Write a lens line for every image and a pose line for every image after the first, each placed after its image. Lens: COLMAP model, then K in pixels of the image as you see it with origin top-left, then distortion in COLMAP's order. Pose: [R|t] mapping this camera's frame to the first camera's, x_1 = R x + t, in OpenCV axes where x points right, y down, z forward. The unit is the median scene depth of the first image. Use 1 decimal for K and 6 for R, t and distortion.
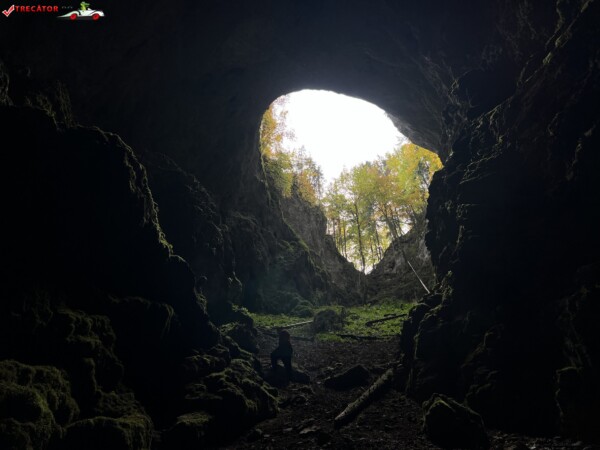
lens RADIAL K [[451.2, 0, 301.3], [0, 451.2, 222.9], [0, 0, 1]] dist [0.035352, -0.037361]
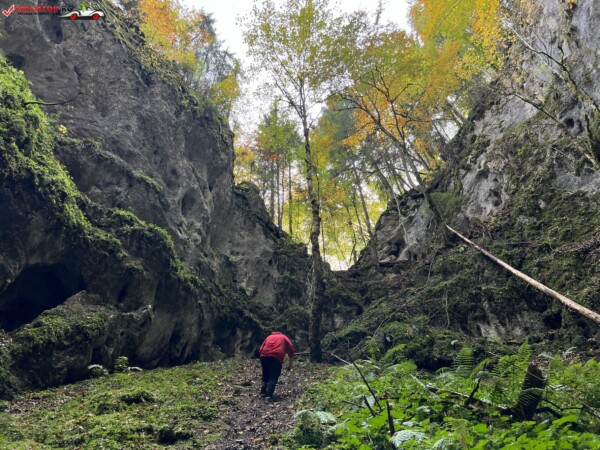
lens RADIAL K [[451.2, 0, 298.5], [0, 451.2, 227.6], [0, 0, 1]] dist [0.035352, -0.037361]
pose [[0.999105, -0.037829, 0.018937, 0.108788], [0.038694, 0.998118, -0.047575, 0.100961], [-0.017102, 0.048265, 0.998688, 0.619224]]
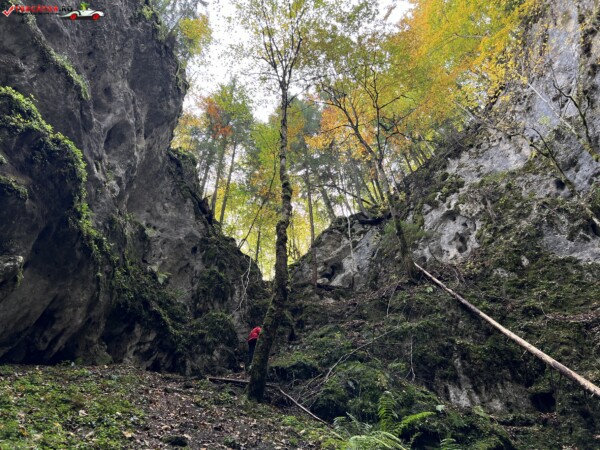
lens RADIAL K [[451.2, 0, 300.3], [0, 451.2, 224.0], [0, 0, 1]] dist [0.035352, -0.037361]
pose [[0.946006, 0.228522, 0.229891, 0.084578], [-0.208523, 0.972019, -0.108153, 0.112637], [-0.248174, 0.054376, 0.967188, 0.691171]]
